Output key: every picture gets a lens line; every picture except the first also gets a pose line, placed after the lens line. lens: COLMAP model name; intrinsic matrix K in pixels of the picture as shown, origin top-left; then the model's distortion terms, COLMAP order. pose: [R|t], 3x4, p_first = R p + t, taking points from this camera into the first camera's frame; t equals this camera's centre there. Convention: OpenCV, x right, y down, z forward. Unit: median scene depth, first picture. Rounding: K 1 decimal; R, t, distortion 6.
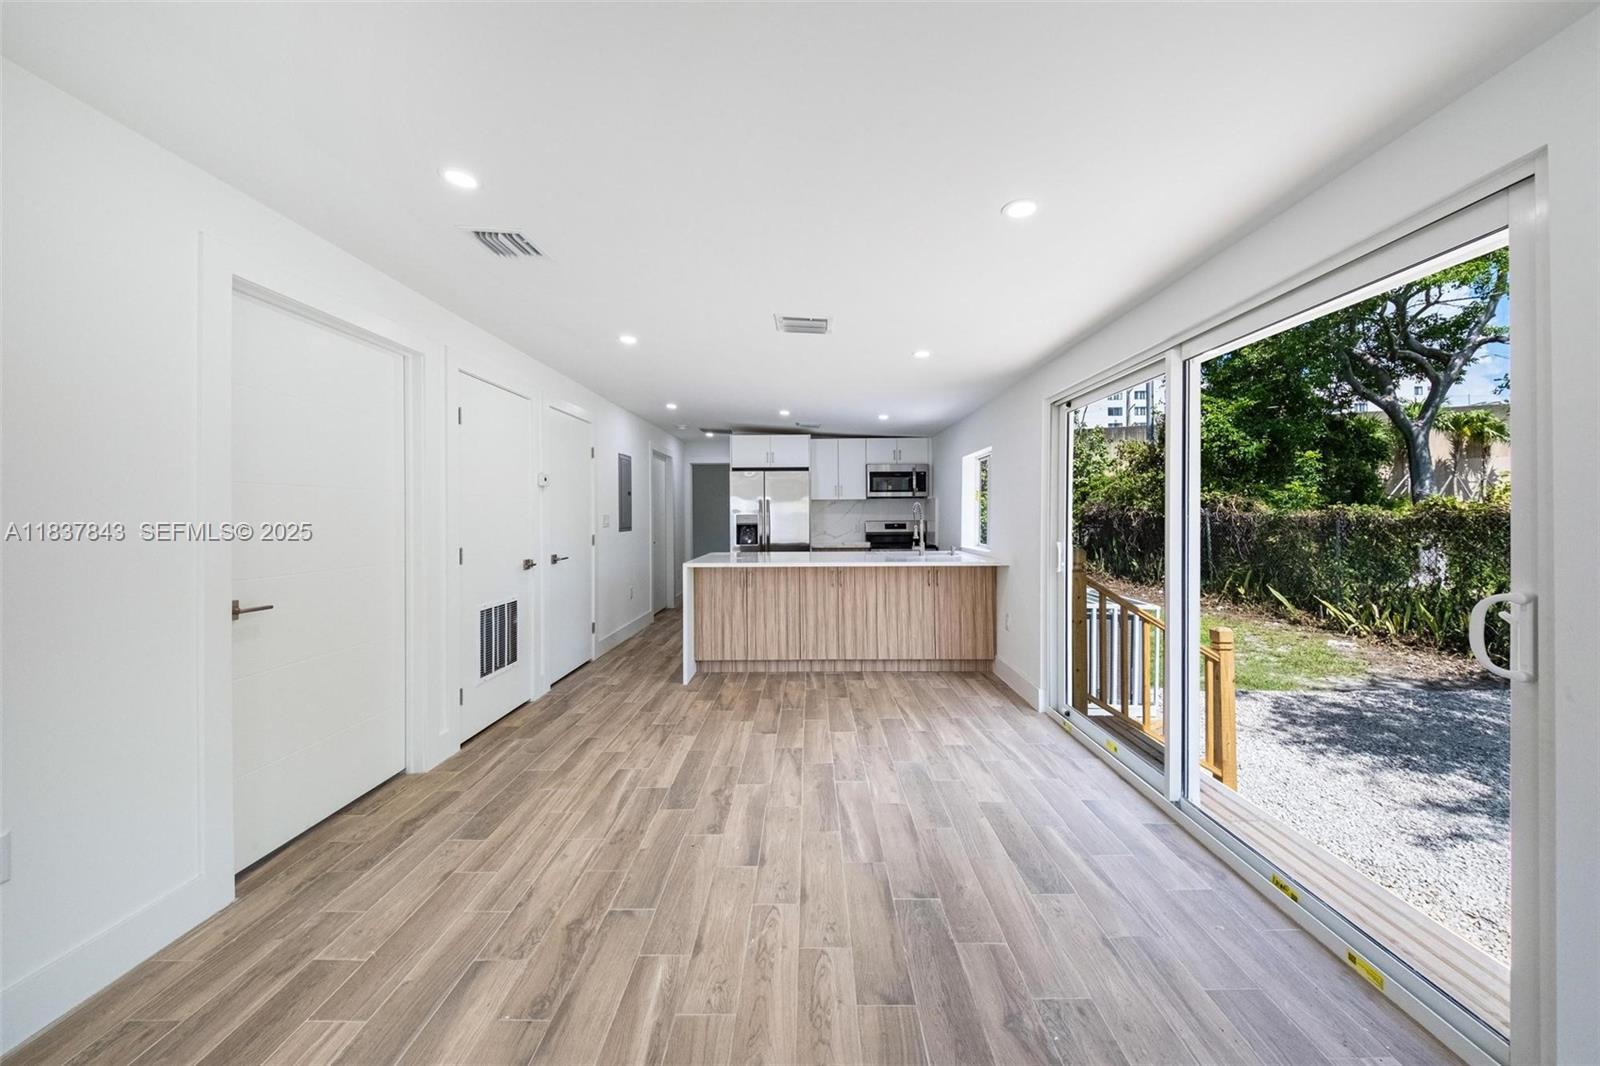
lens RADIAL K [[550.3, 0, 798.7], [0, 550.3, 519.2], [0, 0, 1]] dist [0.053782, -0.030473]
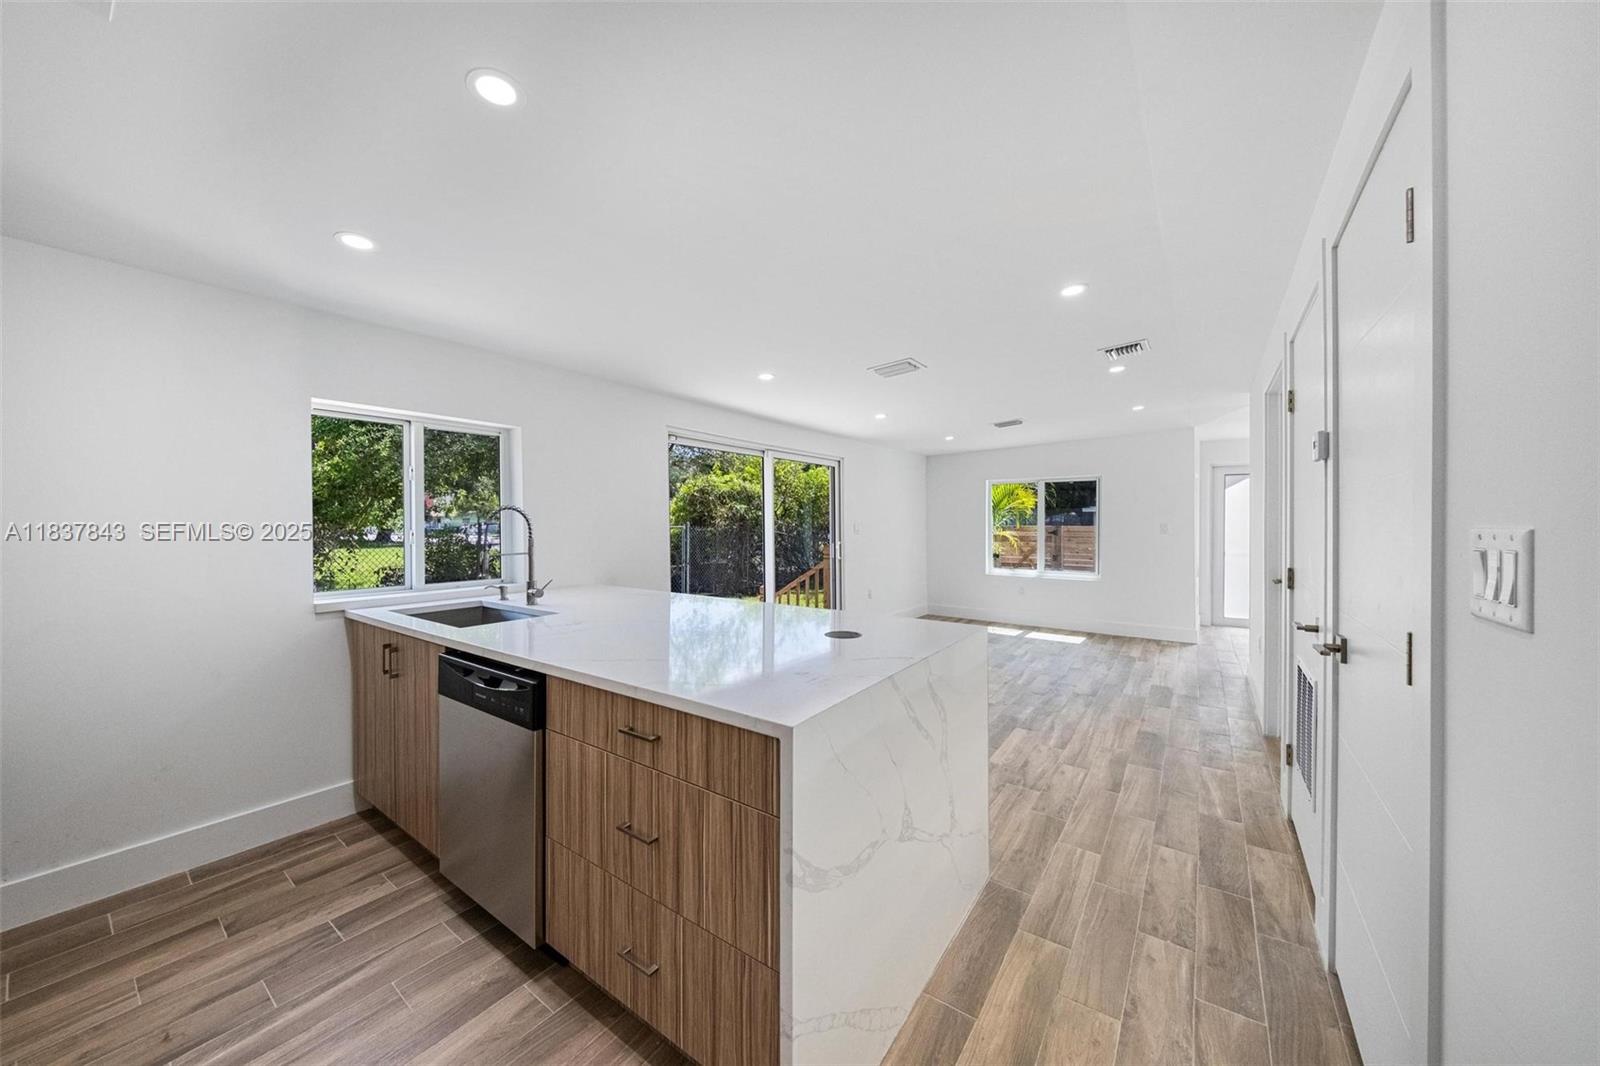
lens RADIAL K [[547.7, 0, 797.1], [0, 547.7, 530.5], [0, 0, 1]] dist [0.026965, -0.016363]
pose [[-0.818126, -0.001518, 0.575037, -0.335487], [0.011055, 0.999770, 0.018368, -0.017872], [-0.574932, 0.021384, -0.817921, 1.424210]]
